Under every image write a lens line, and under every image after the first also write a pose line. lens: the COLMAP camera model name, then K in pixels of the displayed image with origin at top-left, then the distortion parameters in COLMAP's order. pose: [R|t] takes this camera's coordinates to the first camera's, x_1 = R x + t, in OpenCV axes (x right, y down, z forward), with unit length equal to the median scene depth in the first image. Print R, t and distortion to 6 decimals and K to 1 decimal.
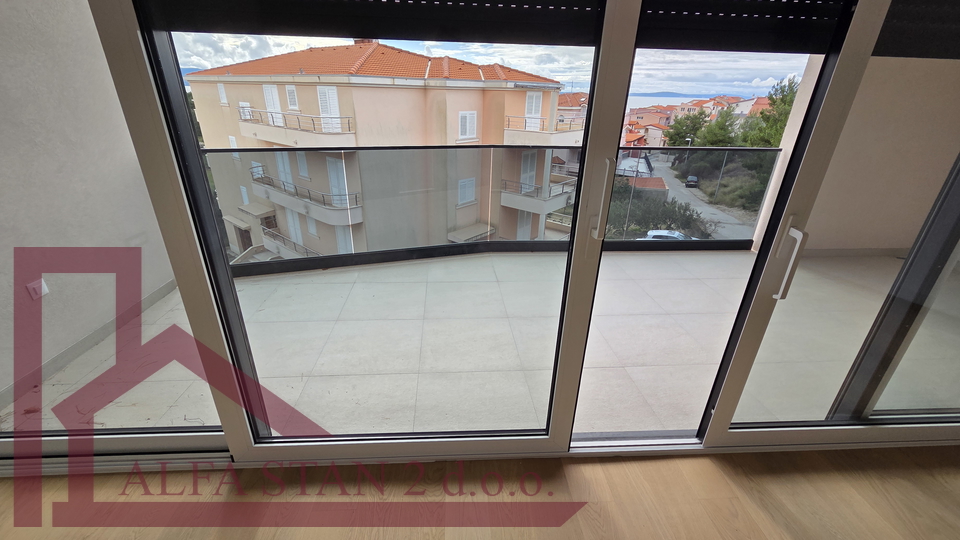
lens RADIAL K [[395.7, 0, 475.9], [0, 395.7, 266.8], [0, 0, 1]] dist [0.008528, -0.002140]
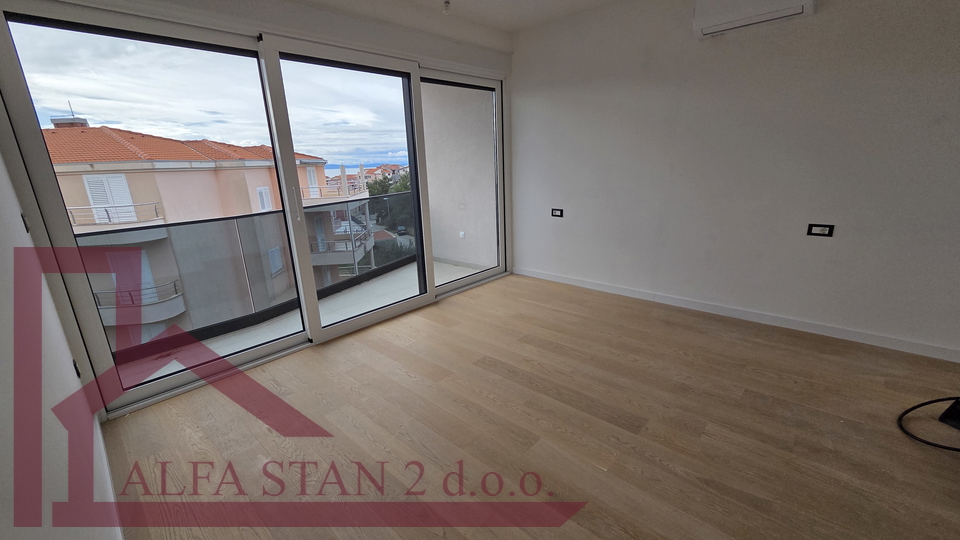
lens RADIAL K [[395.7, 0, 476.9], [0, 395.7, 269.3], [0, 0, 1]] dist [0.008528, -0.002140]
pose [[0.723657, -0.231952, 0.650014, -0.297995], [0.331749, 0.942793, -0.032907, 0.040243], [-0.605196, 0.239455, 0.759209, -0.100959]]
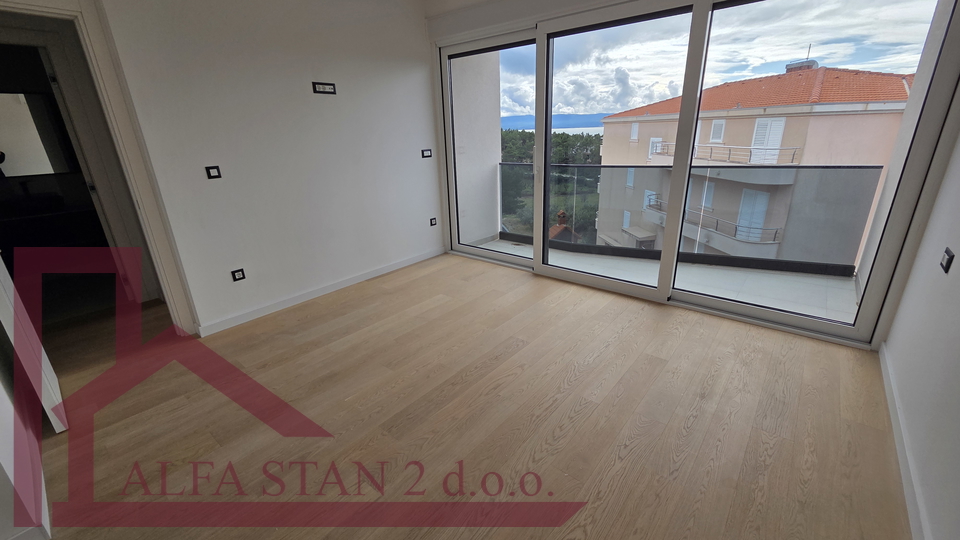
lens RADIAL K [[395.7, 0, 480.4], [0, 395.7, 270.5], [0, 0, 1]] dist [0.008528, -0.002140]
pose [[0.725116, 0.188695, -0.662270, -0.131445], [-0.235400, 0.971710, 0.019123, 0.043454], [0.647143, 0.142032, 0.749021, -0.103776]]
